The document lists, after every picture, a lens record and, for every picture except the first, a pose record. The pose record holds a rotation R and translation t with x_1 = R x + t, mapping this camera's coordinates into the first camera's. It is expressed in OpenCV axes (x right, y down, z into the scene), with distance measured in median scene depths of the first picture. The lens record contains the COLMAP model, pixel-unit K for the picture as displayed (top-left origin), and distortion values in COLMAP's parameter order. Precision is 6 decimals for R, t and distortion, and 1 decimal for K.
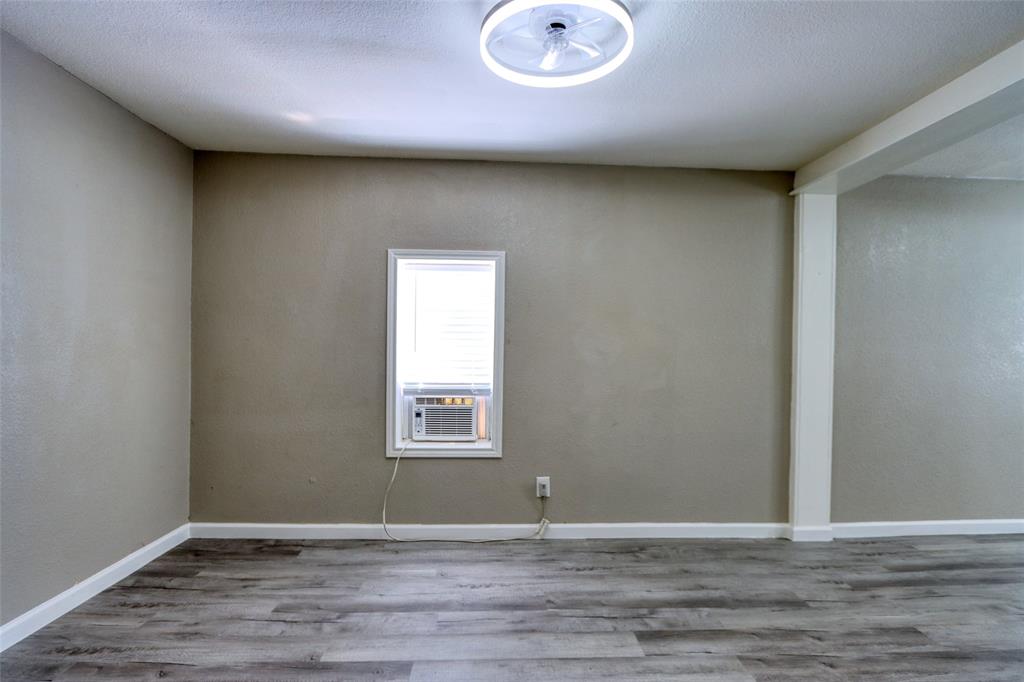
lens RADIAL K [[505.8, 0, 515.1], [0, 505.8, 348.6], [0, 0, 1]] dist [-0.014841, 0.000986]
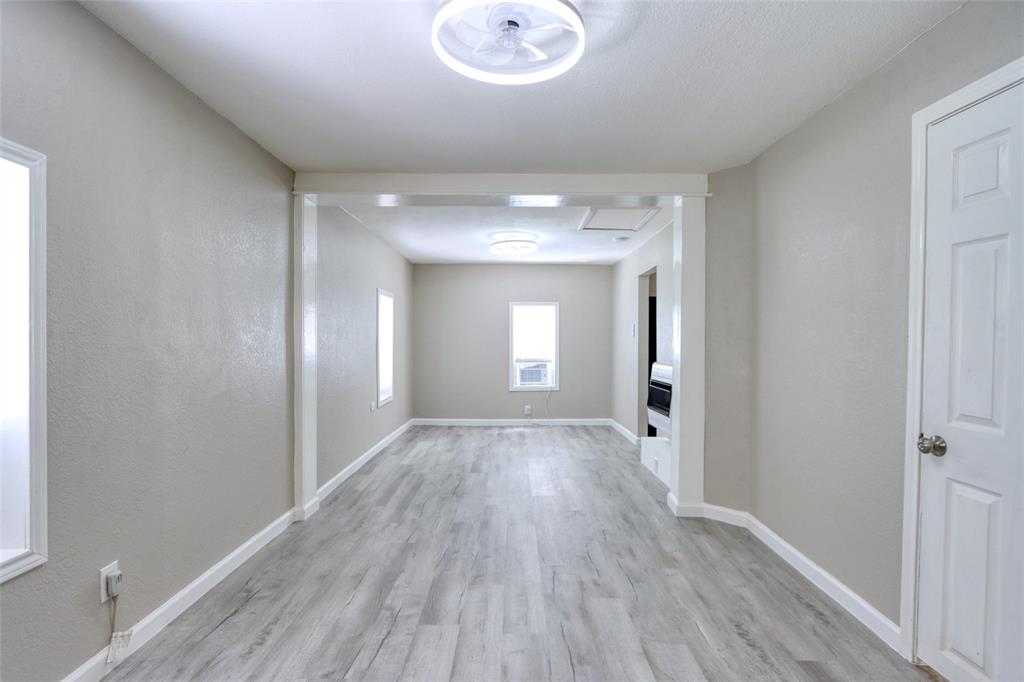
lens RADIAL K [[510.6, 0, 514.6], [0, 510.6, 347.5], [0, 0, 1]] dist [-0.014709, 0.000925]
pose [[0.042396, -0.025105, 0.998785, -0.640683], [-0.000724, 0.999683, 0.025158, -0.017962], [-0.999101, -0.001790, 0.042365, 0.641244]]
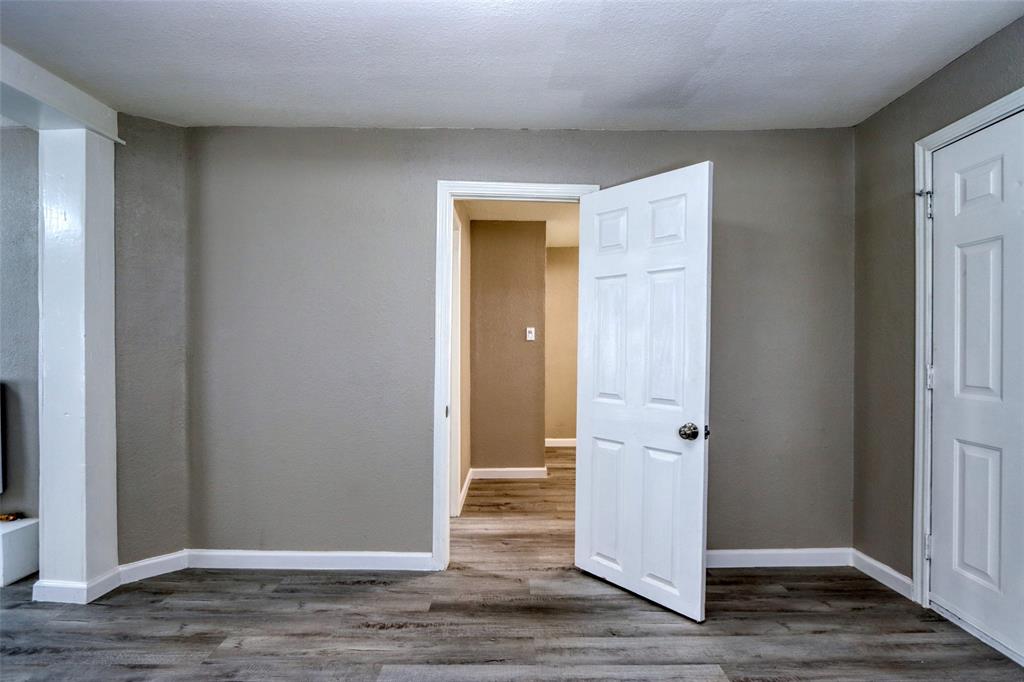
lens RADIAL K [[505.8, 0, 515.1], [0, 505.8, 348.6], [0, 0, 1]] dist [-0.014841, 0.000986]
pose [[-0.999224, -0.011797, 0.037590, -0.061012], [-0.011570, 0.999914, 0.006249, -0.002412], [-0.037661, 0.005810, -0.999274, 1.130076]]
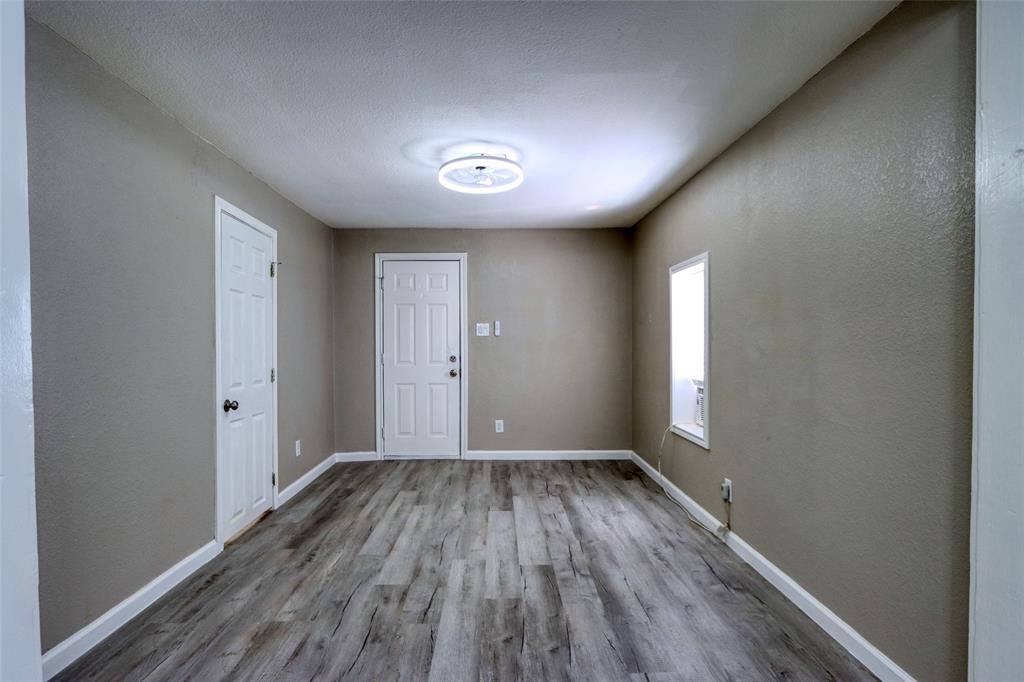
lens RADIAL K [[505.8, 0, 515.1], [0, 505.8, 348.6], [0, 0, 1]] dist [-0.014841, 0.000986]
pose [[-0.008818, 0.000826, -0.999961, 1.282079], [0.004101, 0.999991, 0.000790, 0.004889], [0.999953, -0.004094, -0.008822, 0.770923]]
